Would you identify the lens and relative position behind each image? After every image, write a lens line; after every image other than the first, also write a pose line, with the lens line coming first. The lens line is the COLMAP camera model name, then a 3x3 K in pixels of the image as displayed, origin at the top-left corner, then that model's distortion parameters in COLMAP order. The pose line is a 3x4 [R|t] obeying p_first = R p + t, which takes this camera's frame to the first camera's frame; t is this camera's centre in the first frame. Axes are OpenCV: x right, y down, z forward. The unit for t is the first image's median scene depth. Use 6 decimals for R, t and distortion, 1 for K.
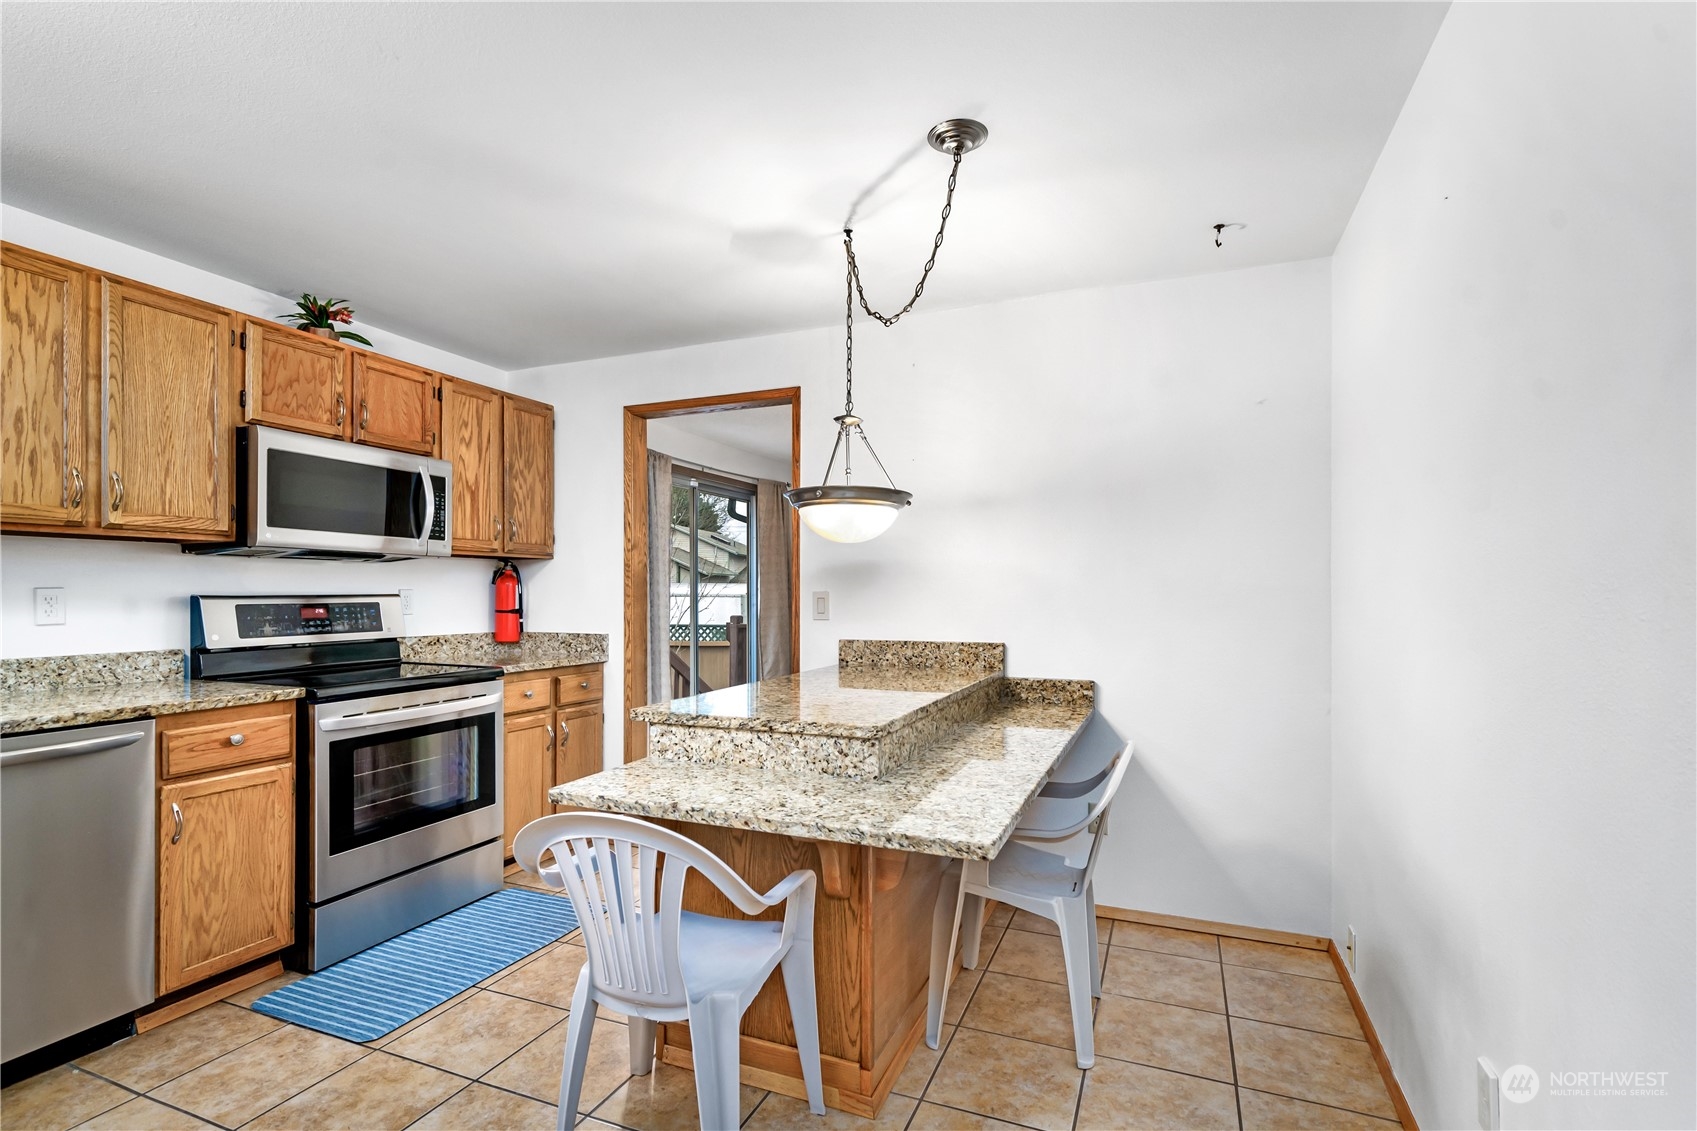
lens RADIAL K [[799.2, 0, 852.3], [0, 799.2, 590.4], [0, 0, 1]] dist [0.001661, -0.000037]
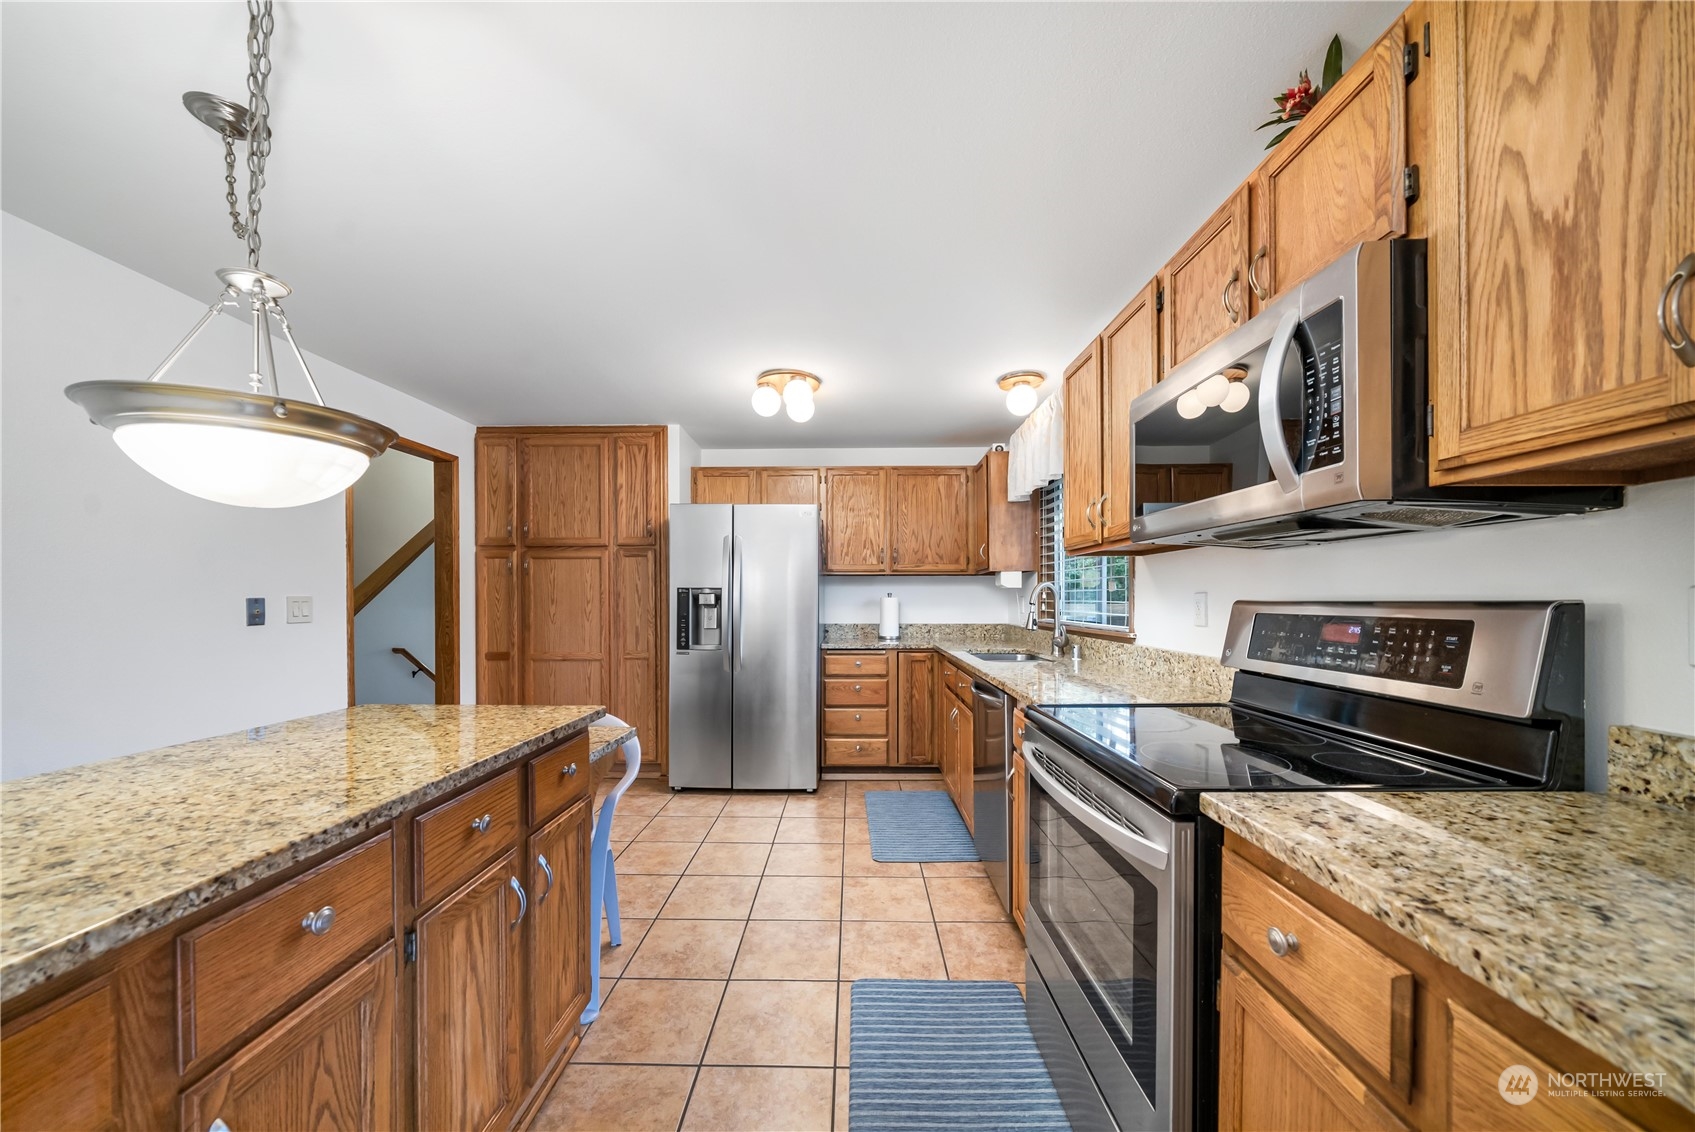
lens RADIAL K [[602.0, 0, 845.6], [0, 602.0, 601.0], [0, 0, 1]] dist [-0.000731, -0.000023]
pose [[-0.931182, 0.002979, -0.364543, -0.230445], [0.002243, 0.999995, 0.002441, 0.004758], [0.364548, 0.001455, -0.931184, 1.522734]]
